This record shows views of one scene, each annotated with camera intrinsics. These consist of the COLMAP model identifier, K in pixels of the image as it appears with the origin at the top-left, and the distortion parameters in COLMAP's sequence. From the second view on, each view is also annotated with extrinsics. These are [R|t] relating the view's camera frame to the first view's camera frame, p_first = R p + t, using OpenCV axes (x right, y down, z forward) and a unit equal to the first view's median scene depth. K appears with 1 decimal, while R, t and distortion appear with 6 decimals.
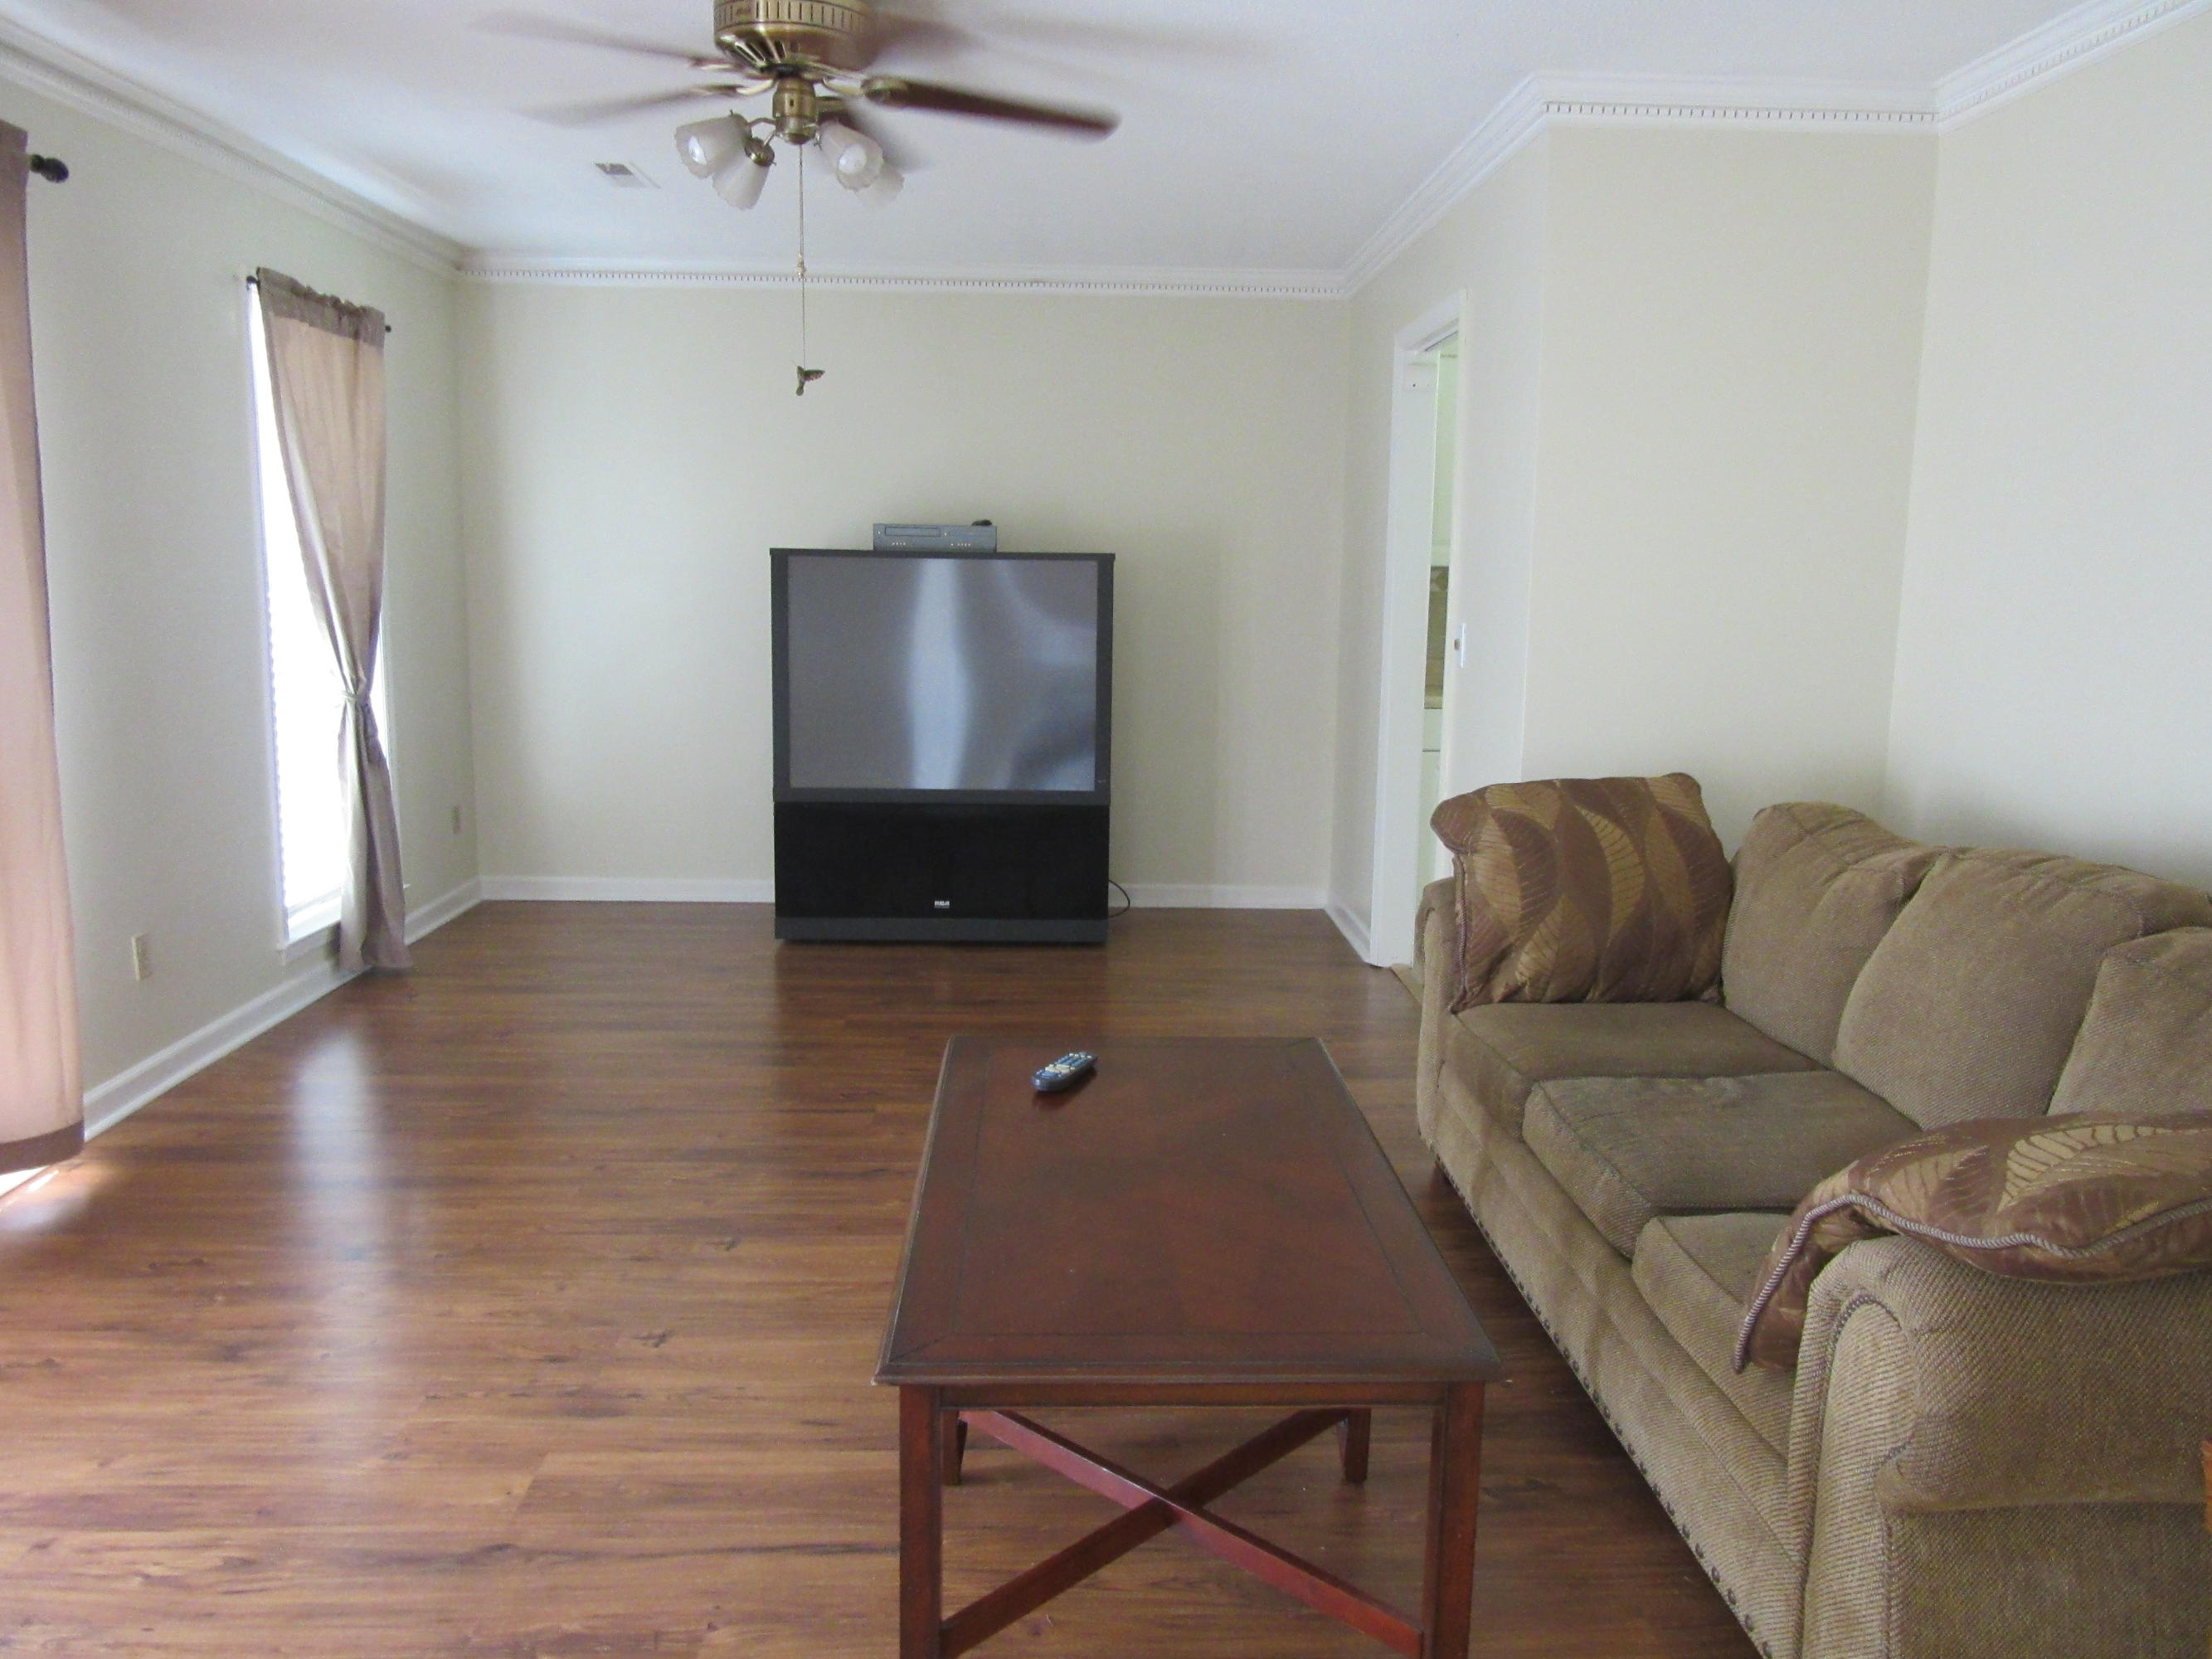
lens RADIAL K [[1669.0, 0, 1089.1], [0, 1669.0, 833.1], [0, 0, 1]] dist [-0.040008, 0.028755]
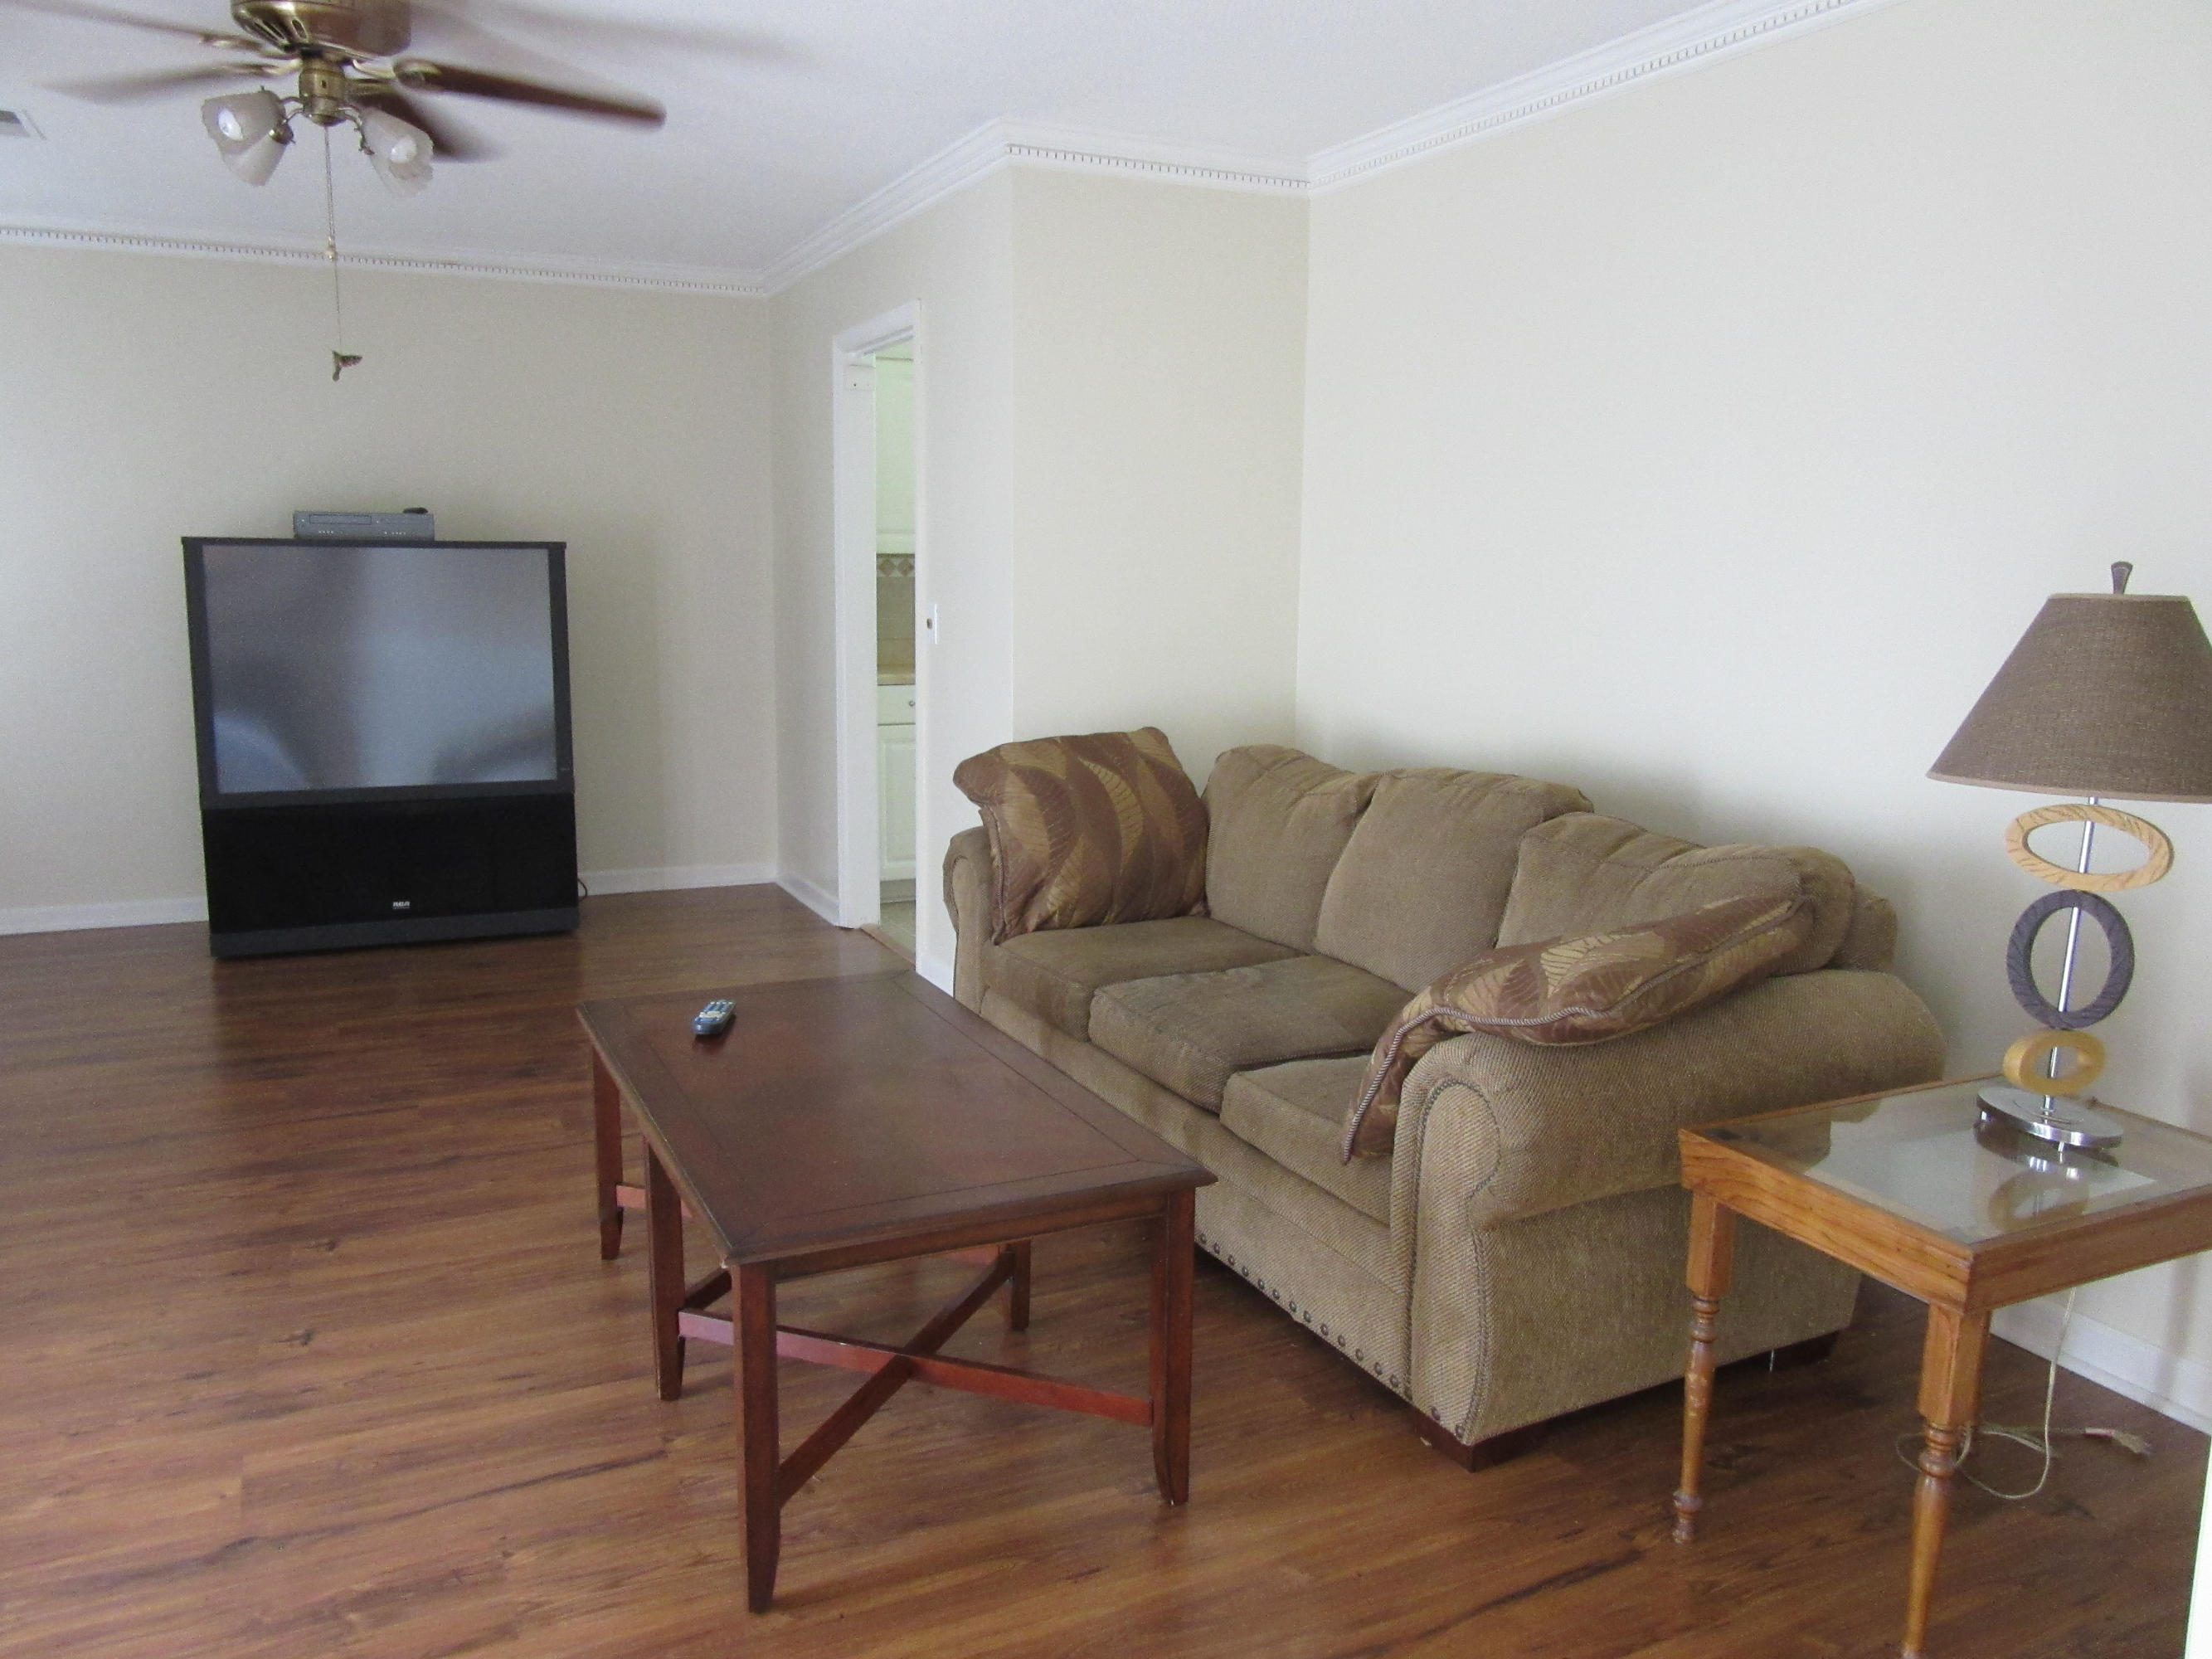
lens RADIAL K [[1669.0, 0, 1104.6], [0, 1669.0, 825.3], [0, 0, 1]] dist [-0.040008, 0.028755]
pose [[0.915634, -0.066646, 0.396449, -0.180520], [0.066035, 0.997701, 0.015207, 0.016584], [-0.396551, 0.012256, 0.917931, -0.085979]]
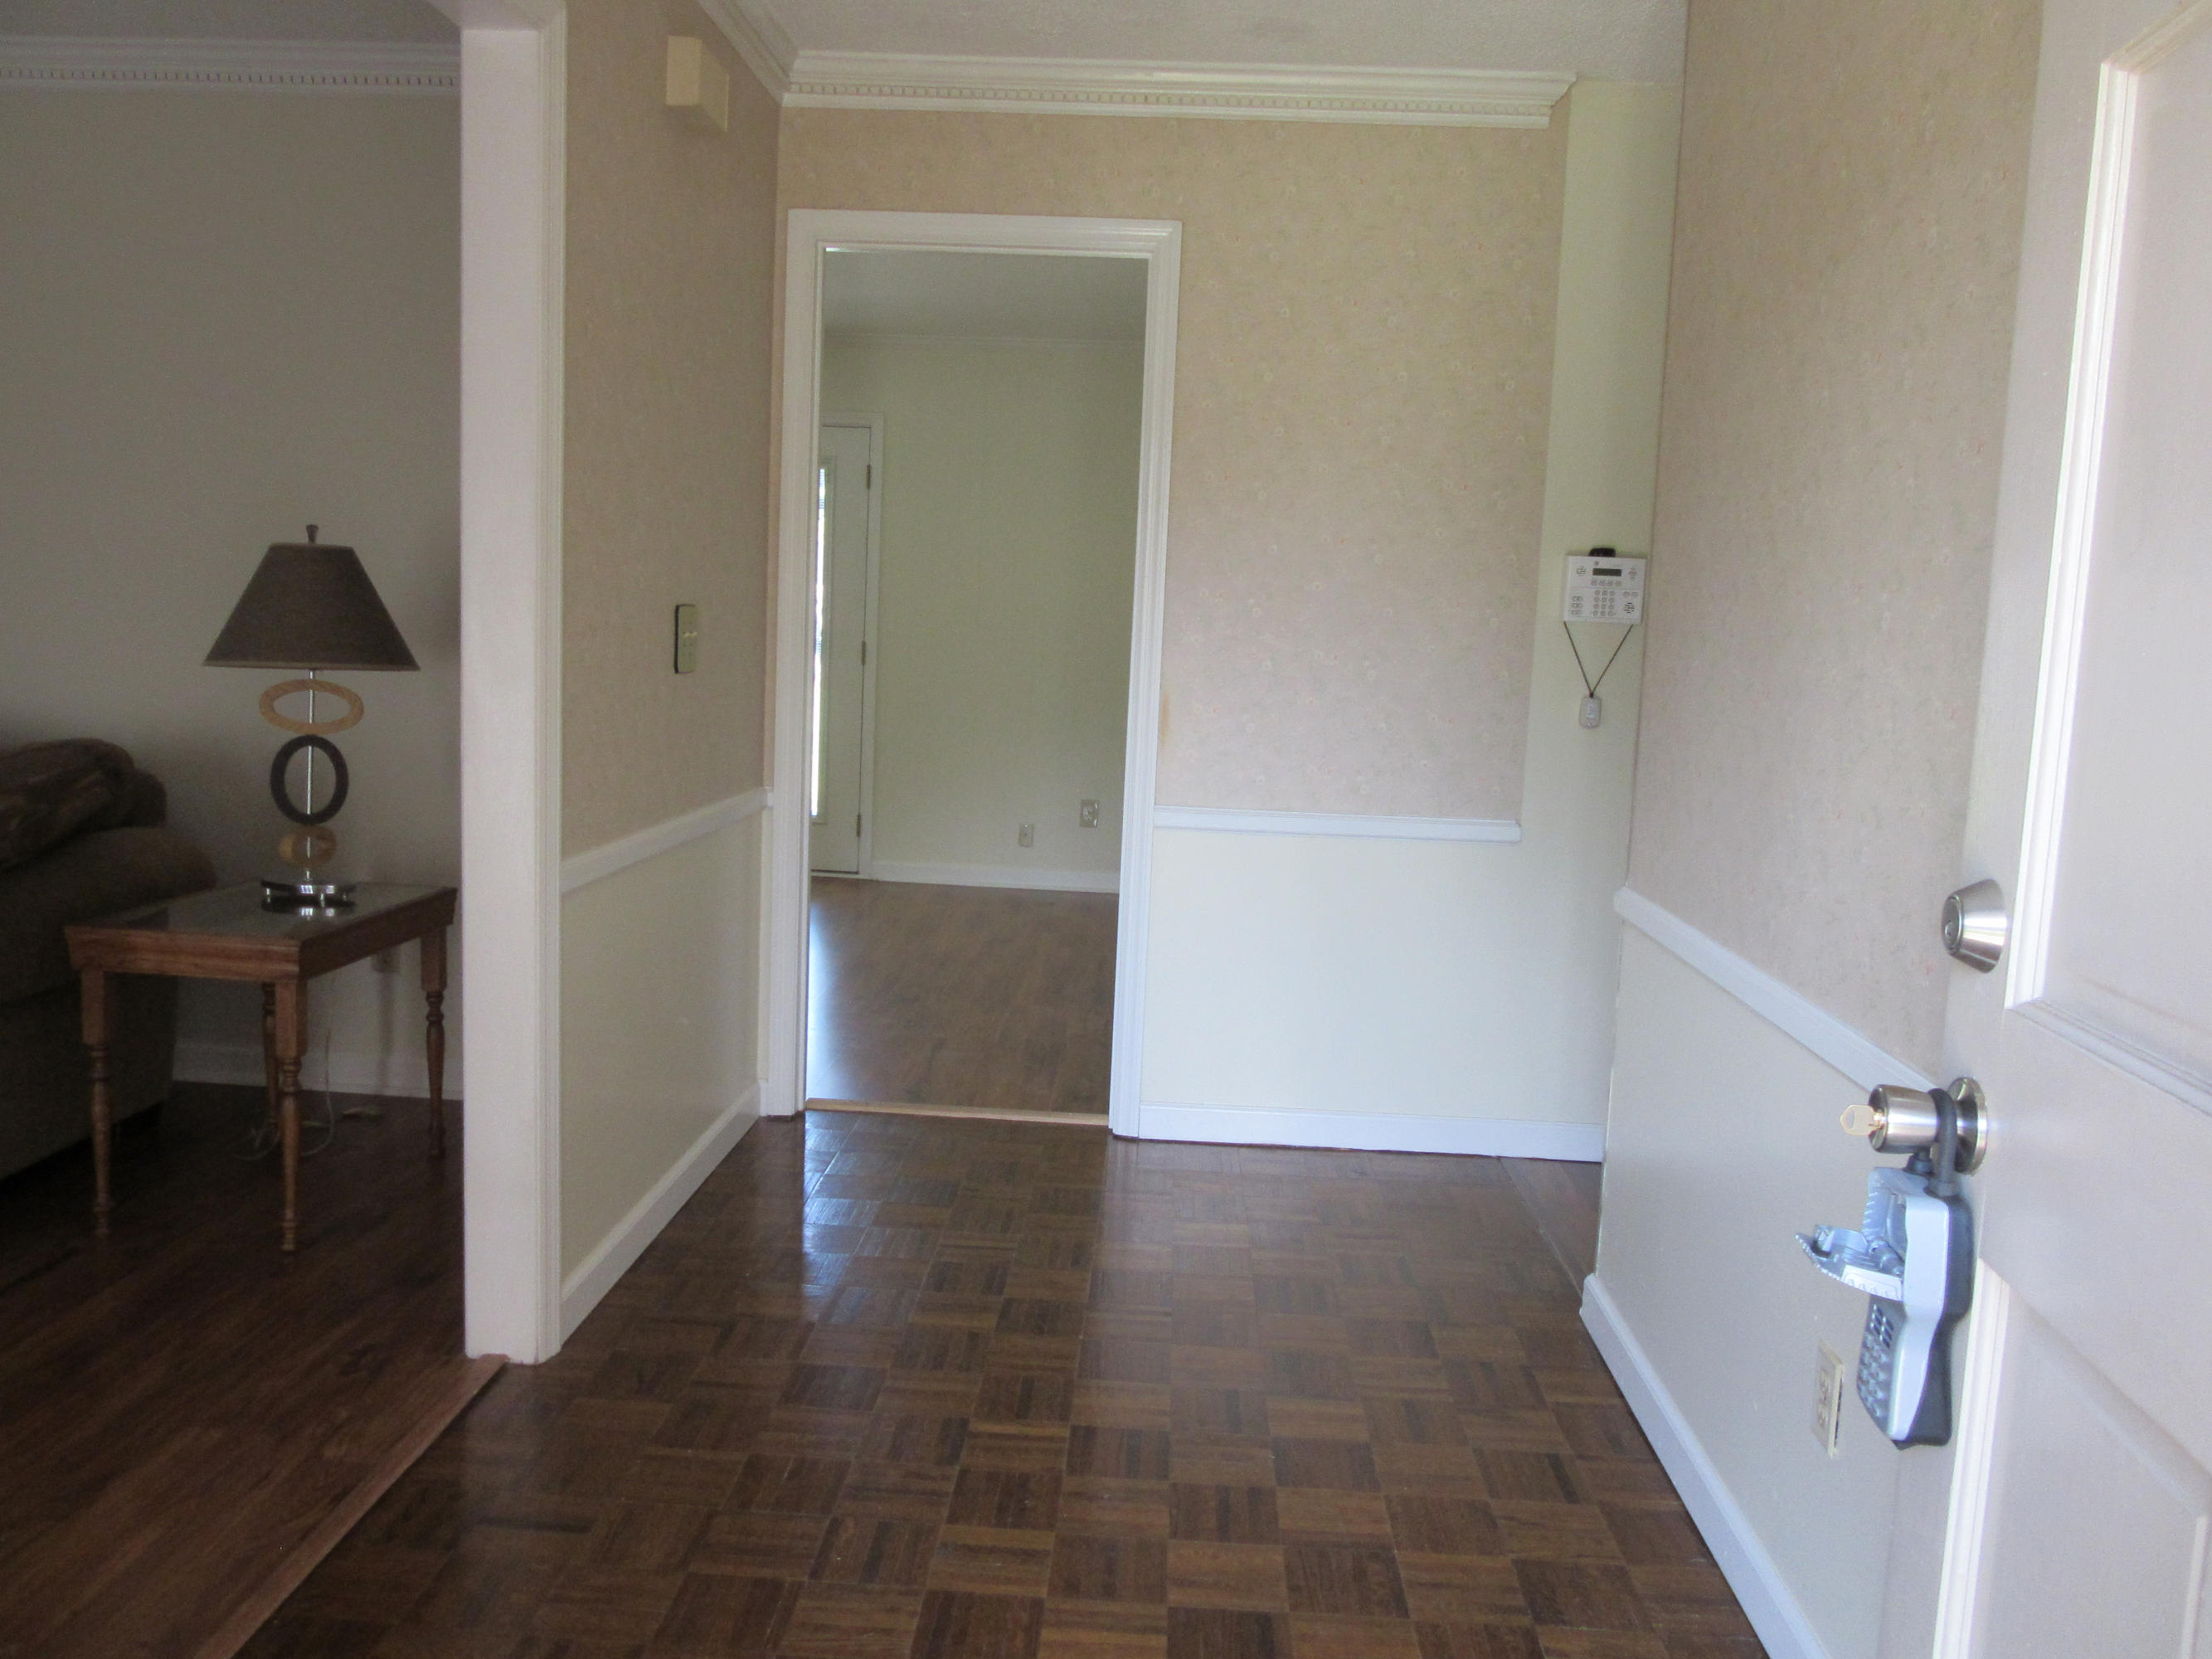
lens RADIAL K [[1669.0, 0, 1093.0], [0, 1669.0, 830.5], [0, 0, 1]] dist [-0.040008, 0.028755]
pose [[0.094509, -0.131017, 0.986865, -0.564139], [0.117481, 0.985843, 0.119630, 0.074718], [-0.988568, 0.104632, 0.108563, -0.228721]]
